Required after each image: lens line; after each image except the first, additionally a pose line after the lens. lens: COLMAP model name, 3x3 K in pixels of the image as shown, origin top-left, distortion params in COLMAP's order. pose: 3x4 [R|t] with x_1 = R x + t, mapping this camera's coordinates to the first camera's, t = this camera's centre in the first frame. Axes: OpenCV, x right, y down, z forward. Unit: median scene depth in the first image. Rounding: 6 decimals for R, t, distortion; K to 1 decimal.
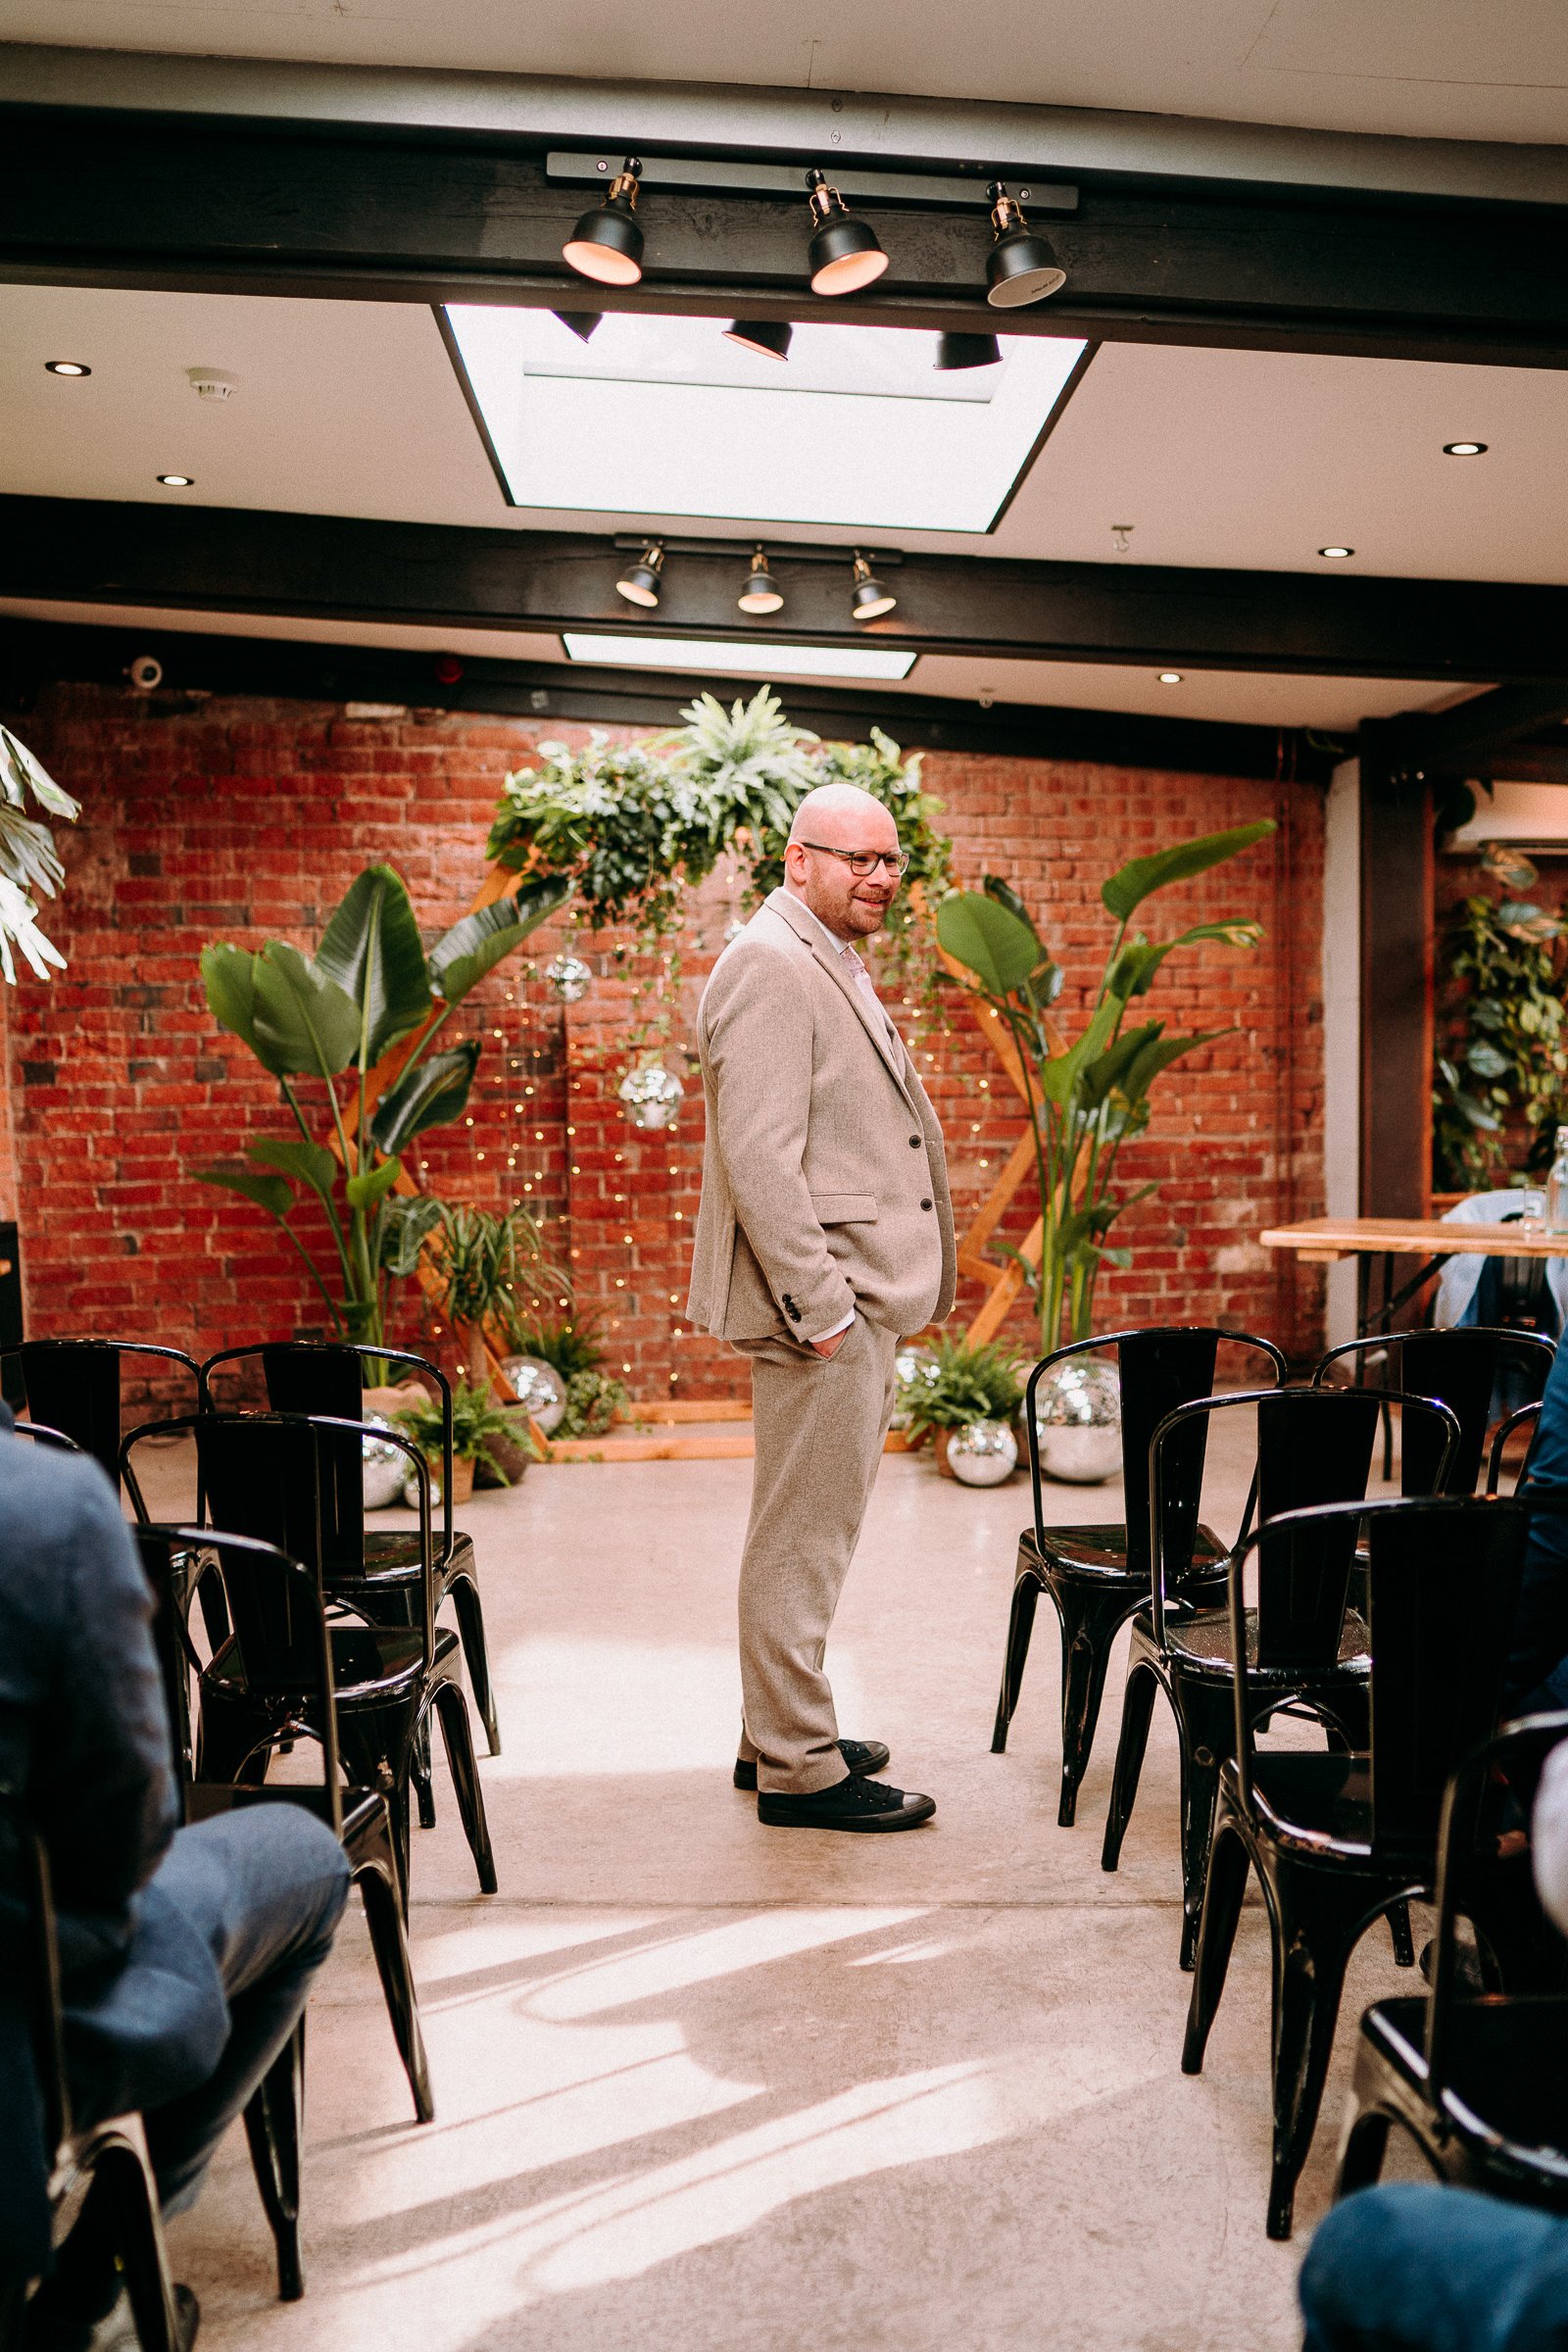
lens RADIAL K [[2286.4, 0, 763.6], [0, 2286.4, 1155.8], [0, 0, 1]] dist [-0.056117, 0.000000]
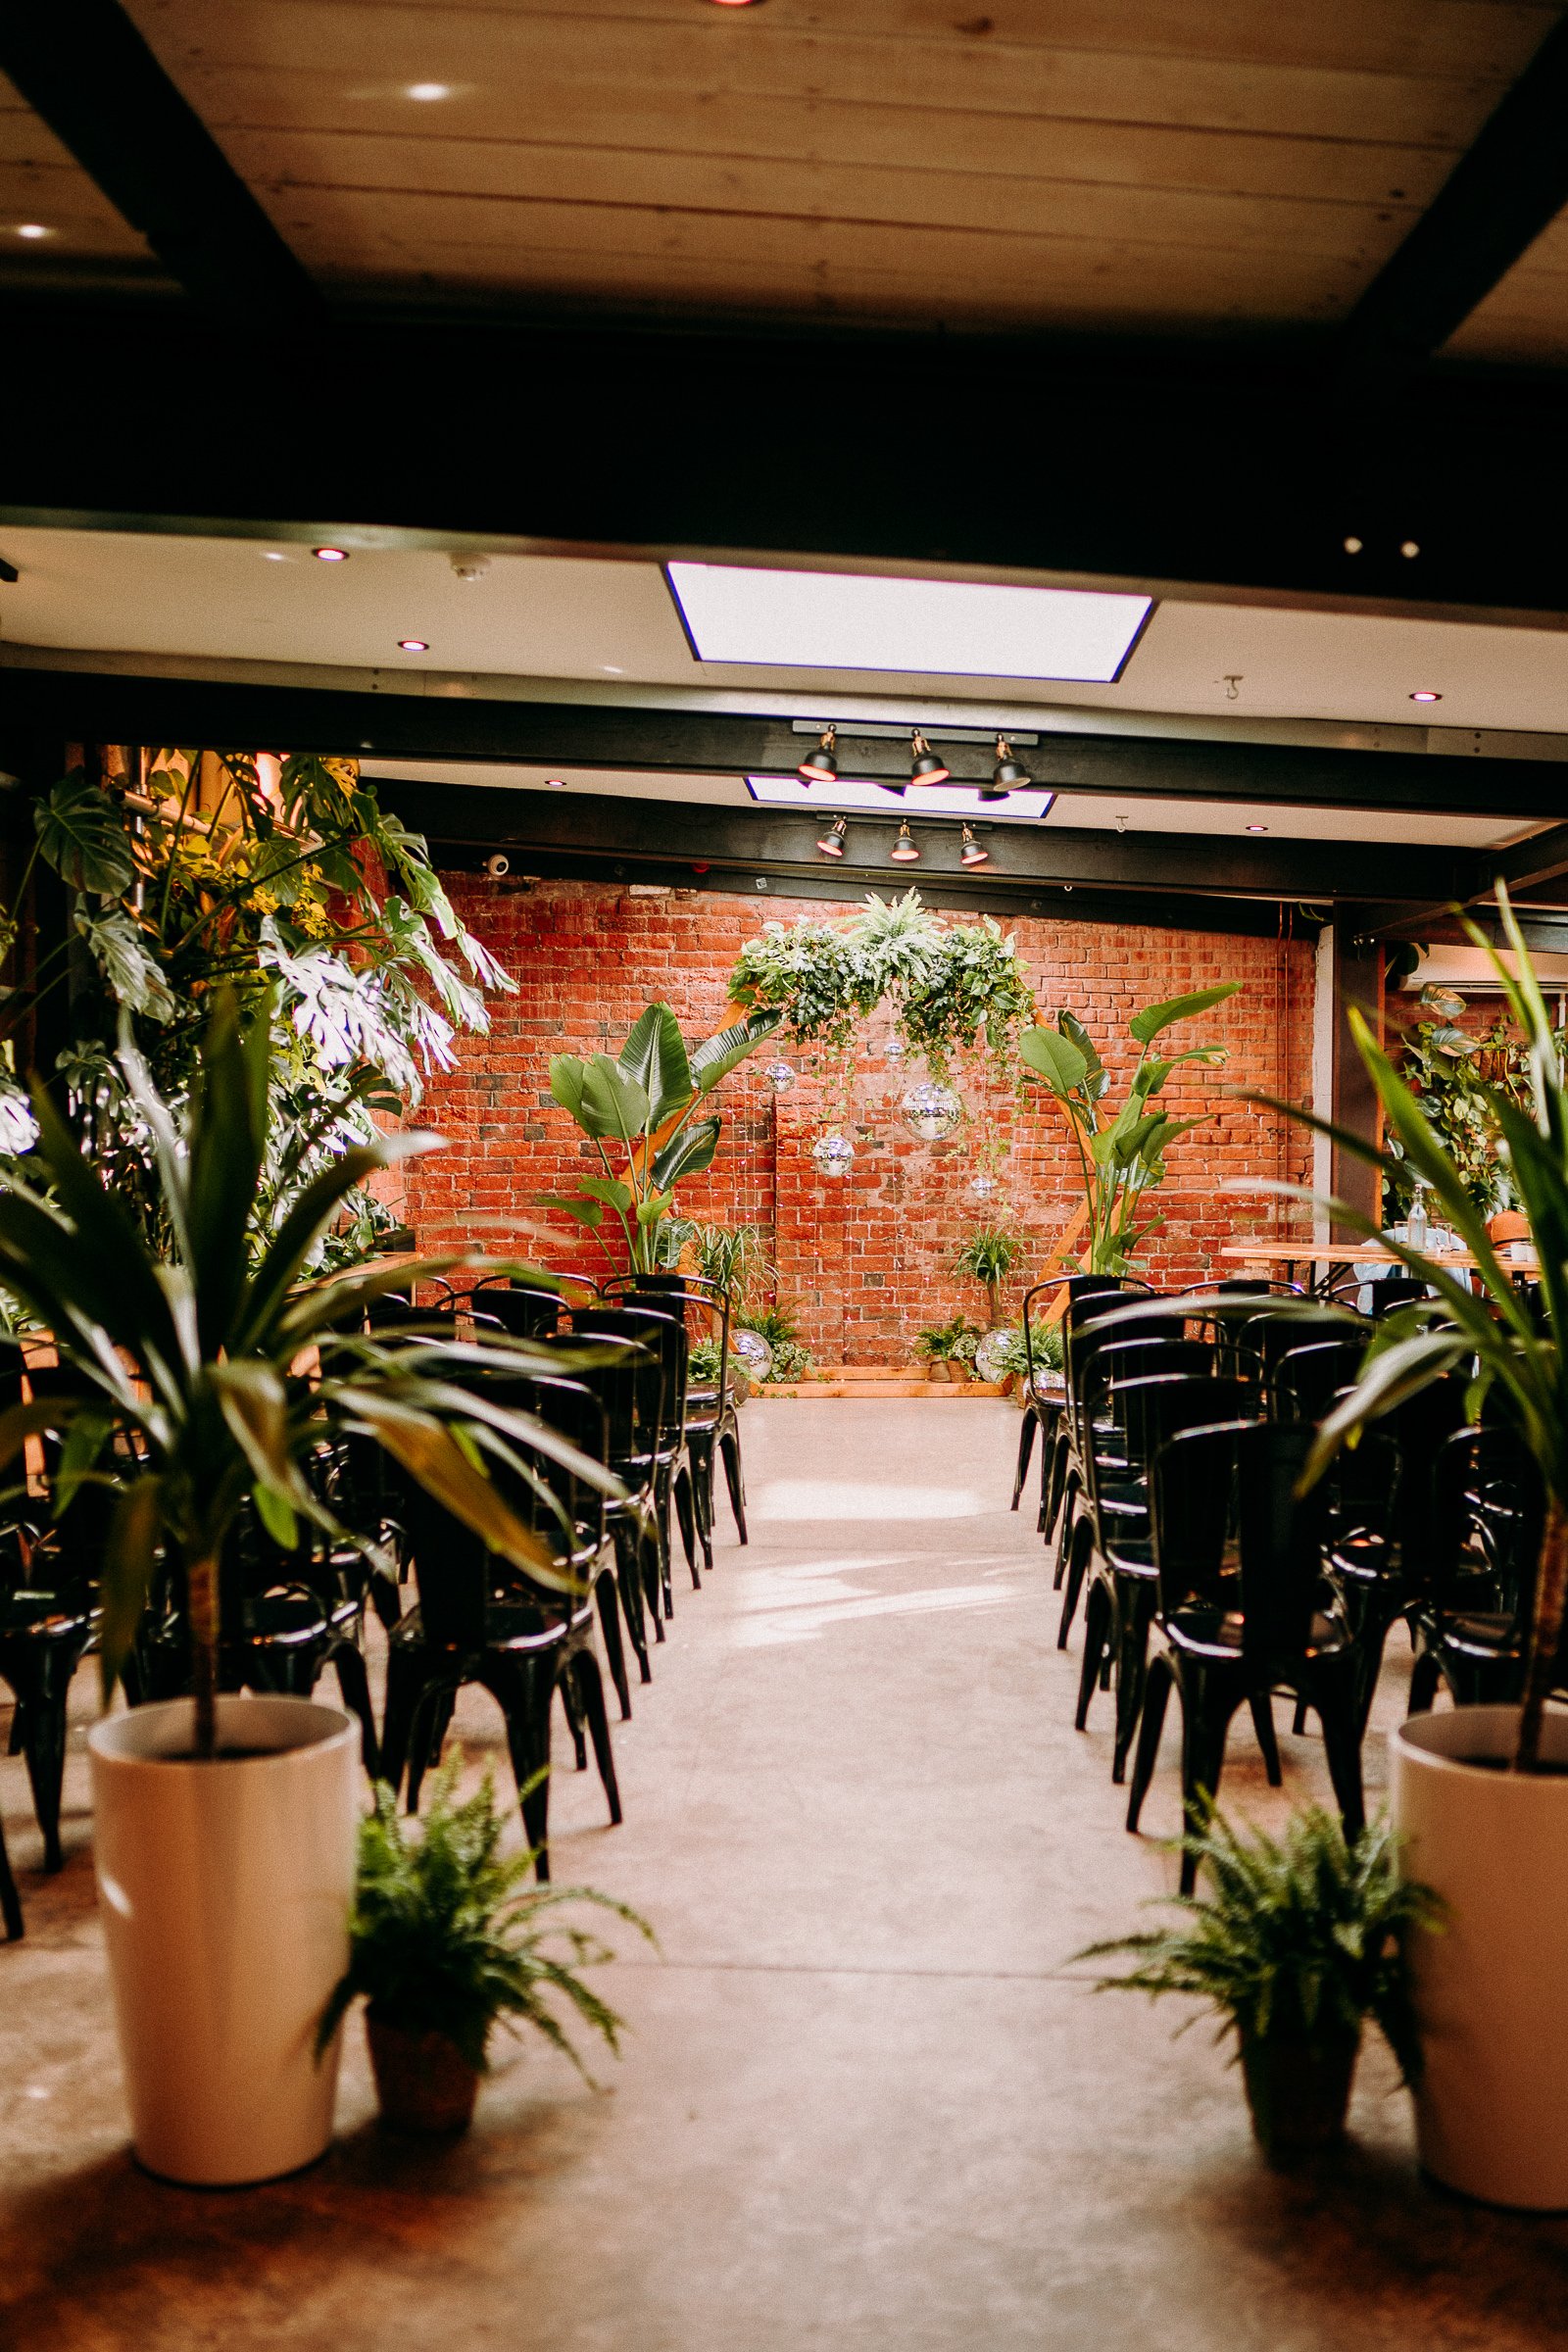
lens RADIAL K [[2286.4, 0, 779.7], [0, 2286.4, 1162.0], [0, 0, 1]] dist [-0.056117, 0.000000]
pose [[0.997278, 0.016246, -0.071916, 0.022131], [-0.018036, 0.999542, -0.024313, 0.014365], [0.071488, 0.025544, 0.997114, -0.464468]]
